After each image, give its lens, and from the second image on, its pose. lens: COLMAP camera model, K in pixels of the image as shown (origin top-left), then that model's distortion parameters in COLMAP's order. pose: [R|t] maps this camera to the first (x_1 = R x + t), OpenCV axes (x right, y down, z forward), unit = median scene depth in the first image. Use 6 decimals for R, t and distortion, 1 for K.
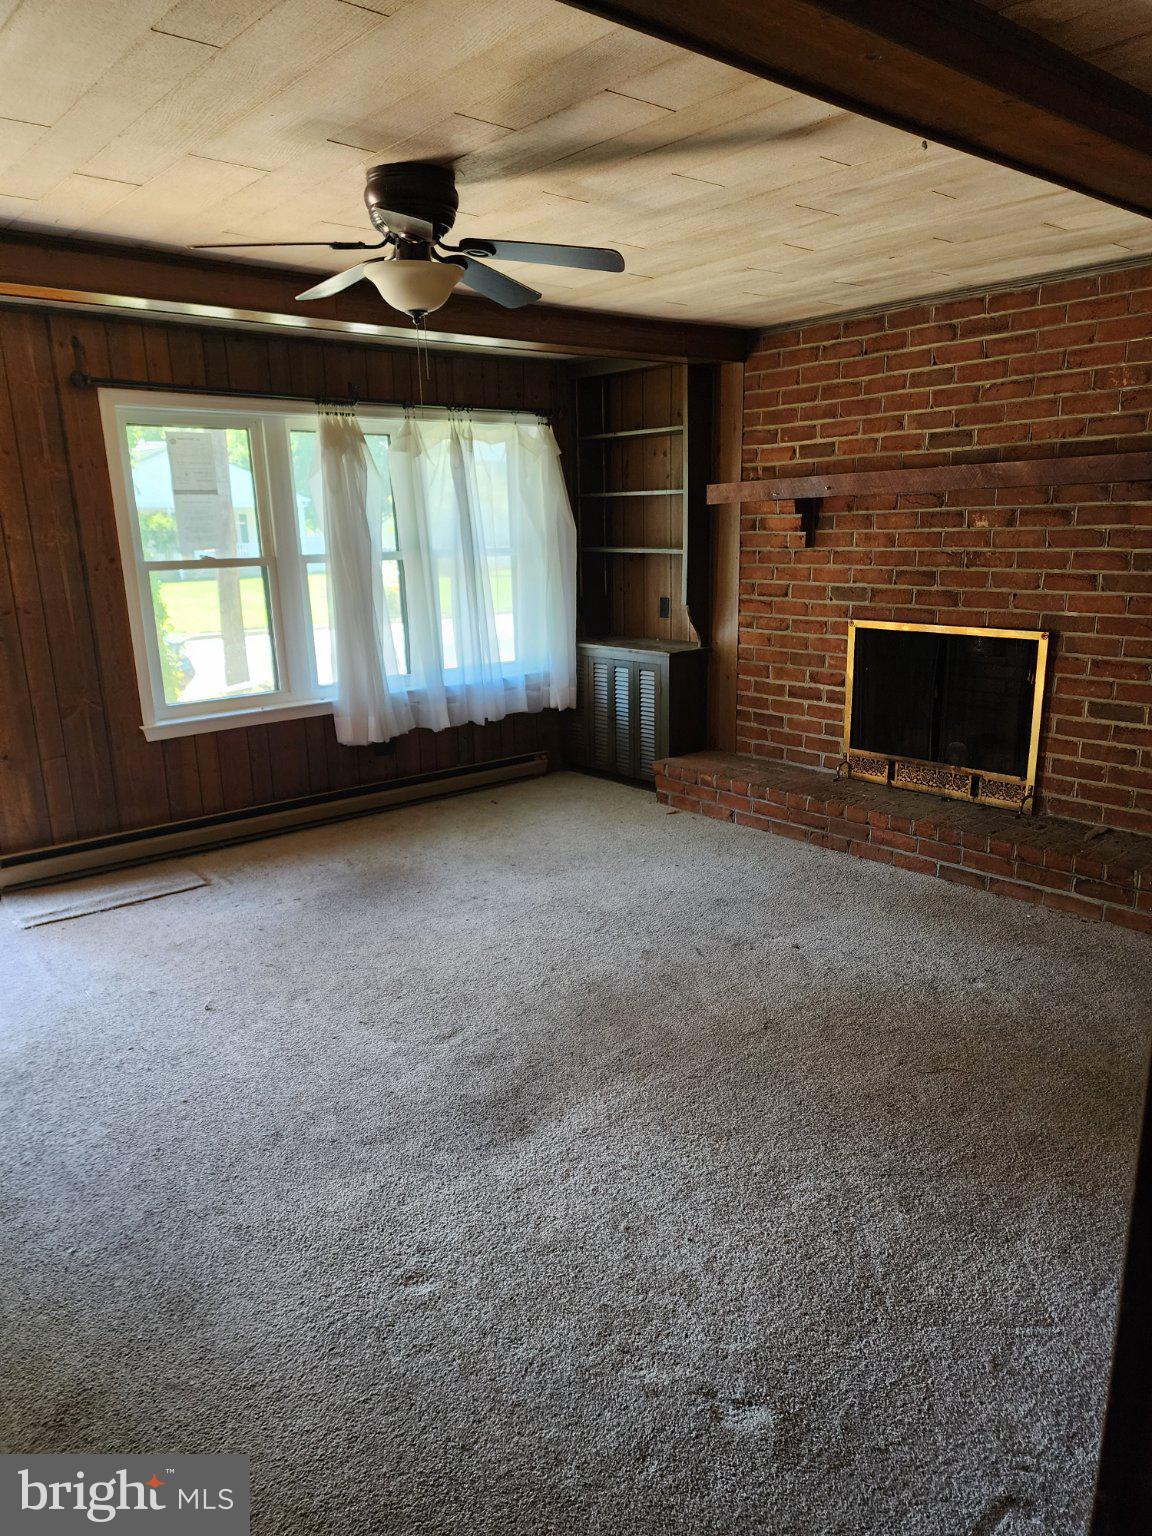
lens RADIAL K [[1021.1, 0, 580.1], [0, 1021.1, 777.9], [0, 0, 1]] dist [0.020745, -0.039677]
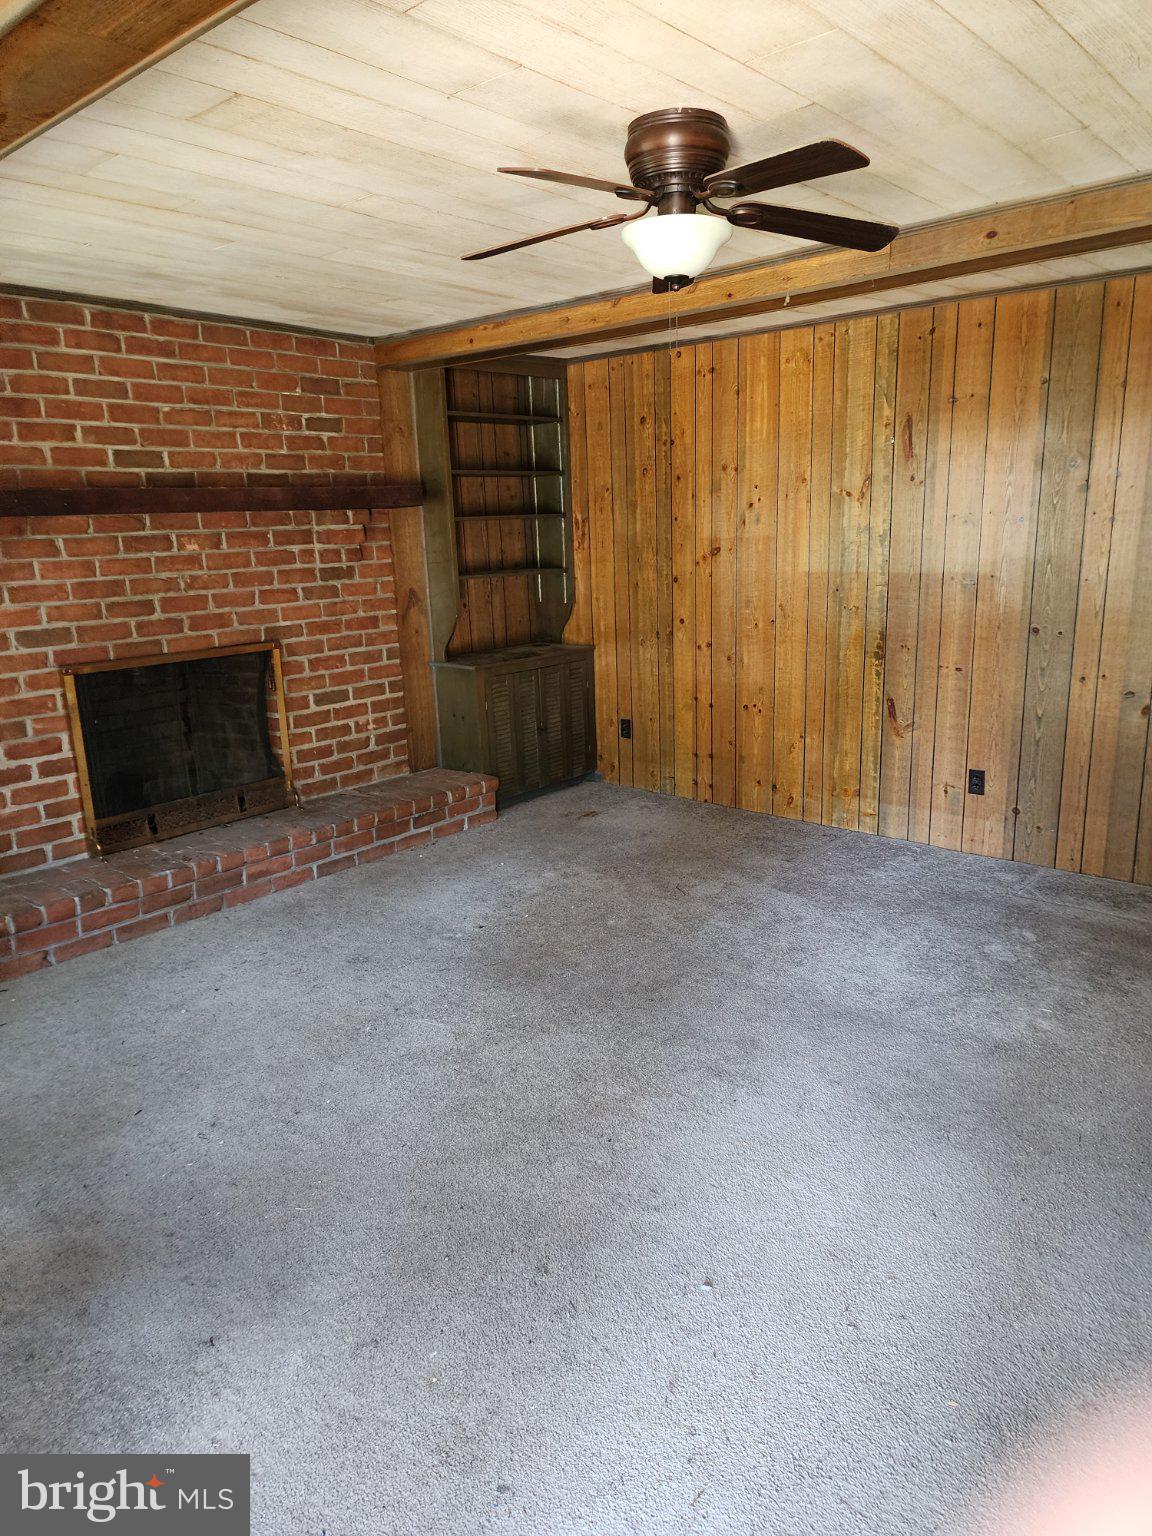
lens RADIAL K [[1021.1, 0, 587.2], [0, 1021.1, 778.9], [0, 0, 1]] dist [0.020745, -0.039677]
pose [[-0.158770, -0.207306, 0.965306, -0.680967], [0.276503, 0.929248, 0.245041, -0.176583], [-0.947807, 0.305815, -0.090216, 0.795403]]
